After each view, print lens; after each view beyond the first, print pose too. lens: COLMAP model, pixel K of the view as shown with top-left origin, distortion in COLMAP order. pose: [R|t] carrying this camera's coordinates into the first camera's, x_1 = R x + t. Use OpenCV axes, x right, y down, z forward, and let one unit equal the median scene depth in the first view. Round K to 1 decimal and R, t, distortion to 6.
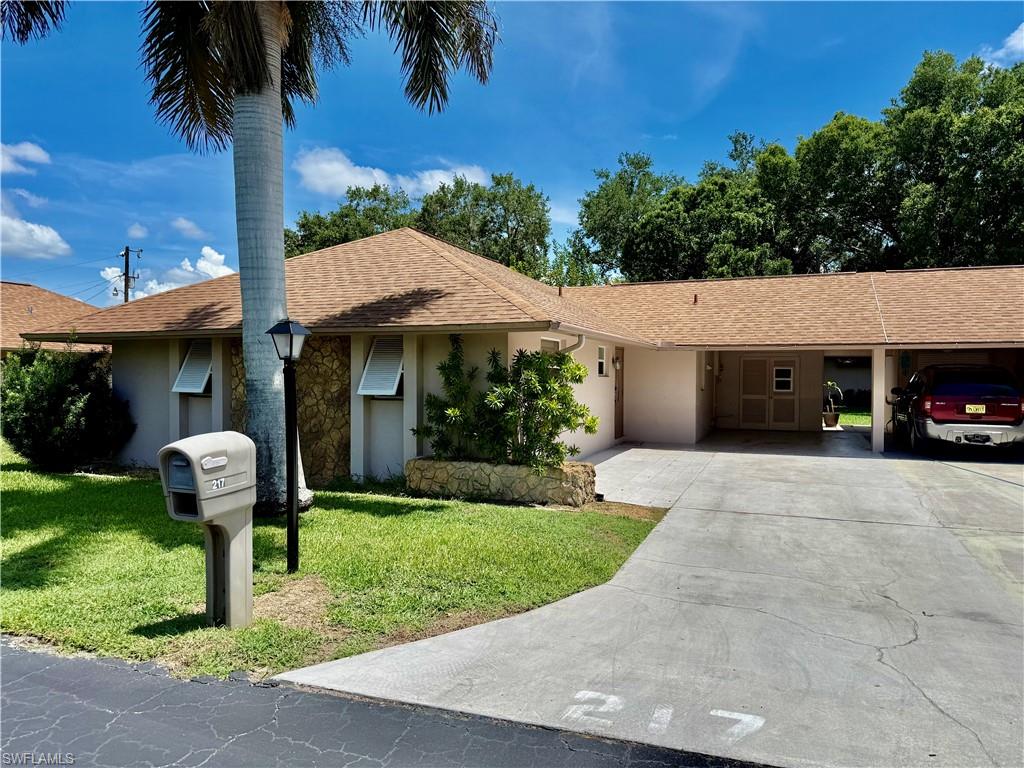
lens RADIAL K [[721.2, 0, 511.4], [0, 721.2, 386.6], [0, 0, 1]] dist [0.035802, -0.044769]
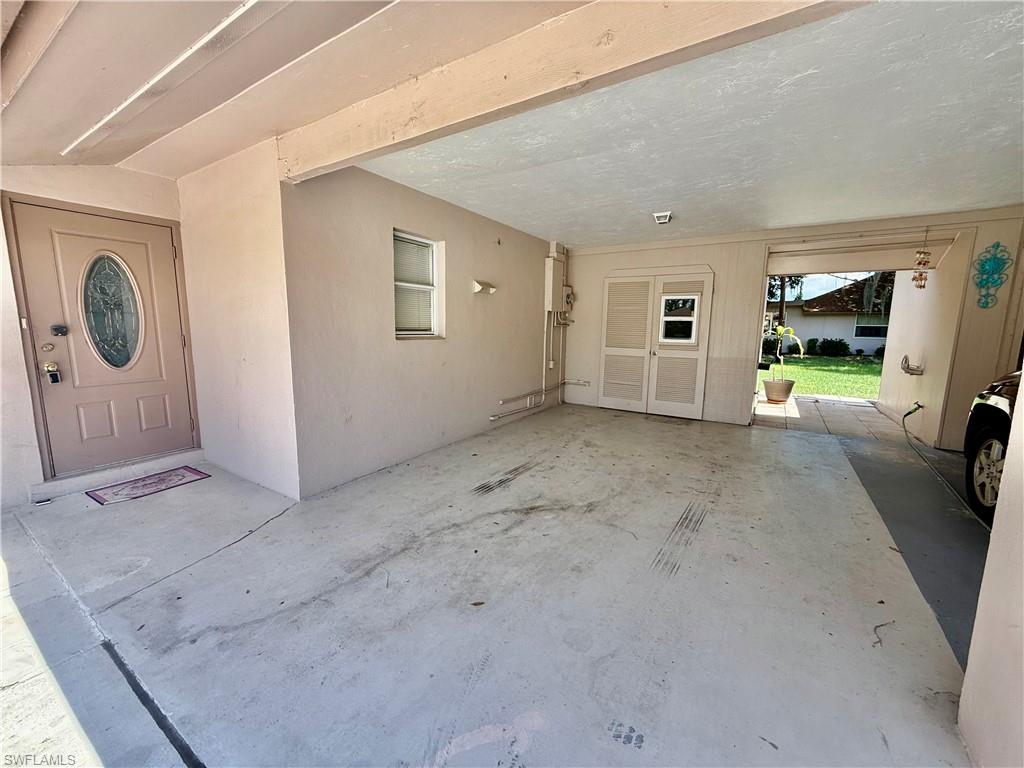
lens RADIAL K [[409.9, 0, 503.3], [0, 409.9, 383.8], [0, 0, 1]] dist [-0.000684, 0.001311]
pose [[0.979313, 0.033653, -0.199531, 0.347565], [-0.009559, 0.992666, 0.120508, 0.002168], [0.202123, -0.116108, 0.972453, 0.761271]]
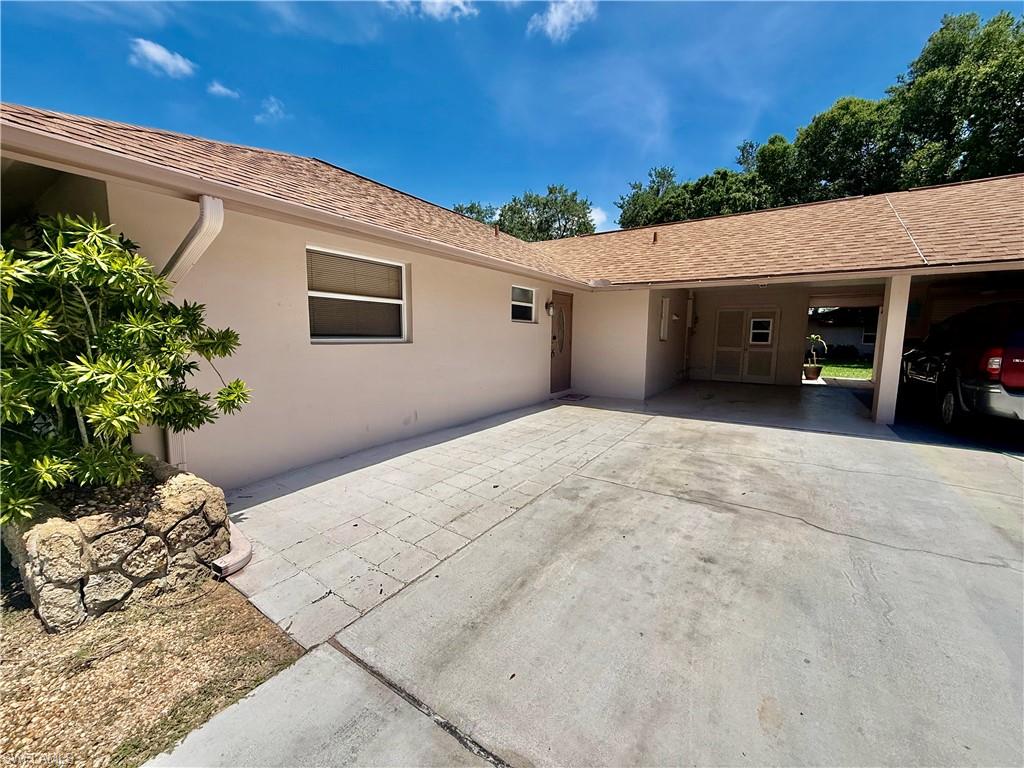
lens RADIAL K [[409.9, 0, 509.5], [0, 409.9, 383.3], [0, 0, 1]] dist [-0.000684, 0.001311]
pose [[0.976820, 0.029731, -0.211989, 0.180754], [-0.008581, 0.994950, 0.100001, 0.008152], [0.213891, -0.095864, 0.972142, 0.424064]]
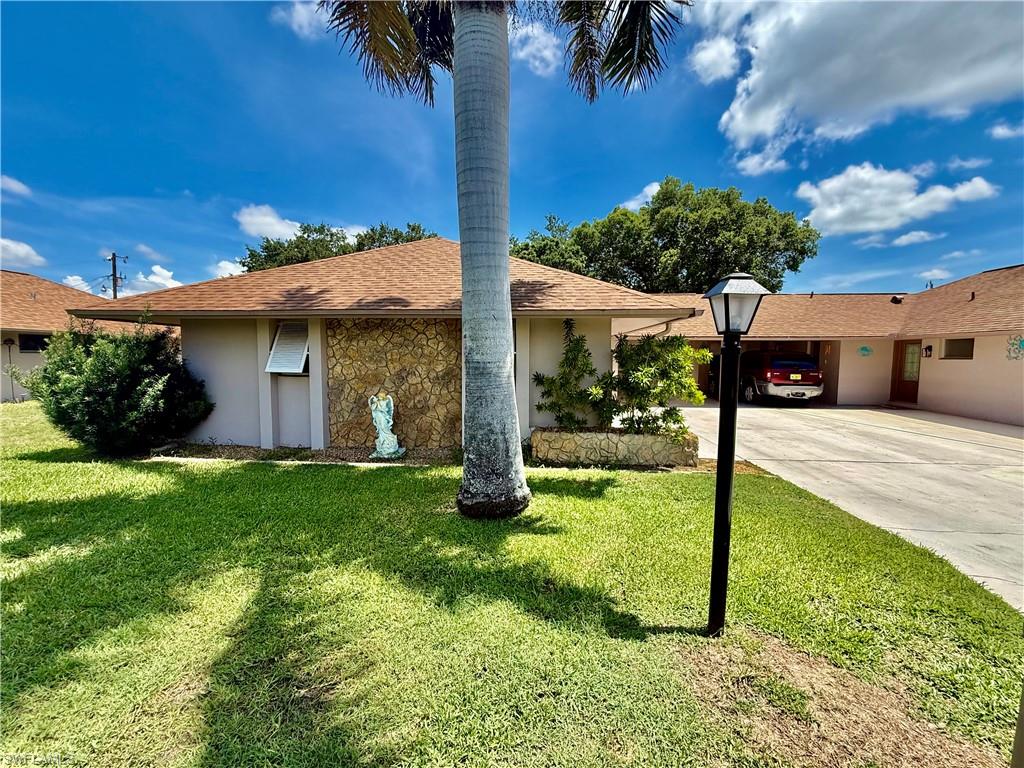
lens RADIAL K [[409.9, 0, 508.9], [0, 409.9, 381.4], [0, 0, 1]] dist [-0.000684, 0.001311]
pose [[0.953469, -0.016414, 0.301043, -0.198701], [0.002291, 0.998883, 0.047206, -0.003786], [-0.301482, -0.044319, 0.952441, 0.219907]]
